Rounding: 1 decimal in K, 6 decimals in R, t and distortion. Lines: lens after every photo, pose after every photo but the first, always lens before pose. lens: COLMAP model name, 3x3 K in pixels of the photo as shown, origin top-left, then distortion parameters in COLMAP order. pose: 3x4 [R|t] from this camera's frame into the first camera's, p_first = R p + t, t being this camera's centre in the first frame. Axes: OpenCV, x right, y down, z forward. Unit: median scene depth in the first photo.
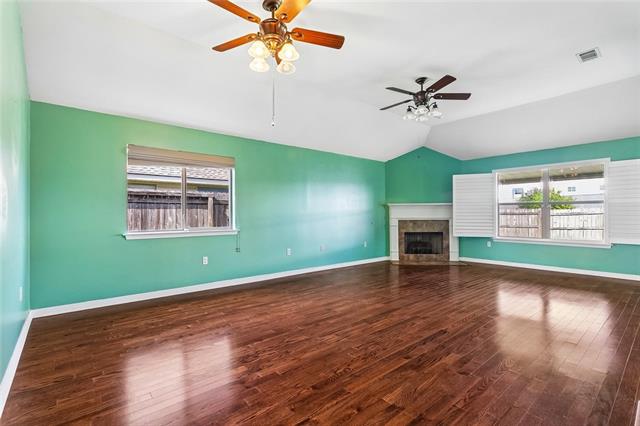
lens RADIAL K [[302.6, 0, 318.7], [0, 302.6, 212.4], [0, 0, 1]] dist [0.004099, 0.000566]
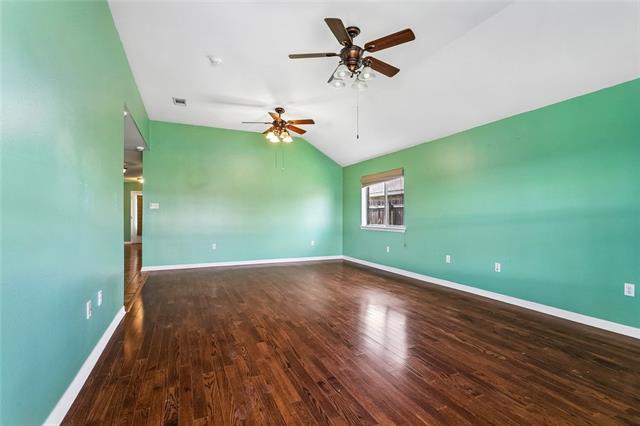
lens RADIAL K [[302.6, 0, 317.7], [0, 302.6, 214.9], [0, 0, 1]] dist [0.004099, 0.000566]
pose [[-0.287240, -0.003499, -0.957852, 1.004805], [0.000288, 0.999993, -0.003739, 0.009662], [0.957859, -0.001350, -0.287237, 1.076567]]
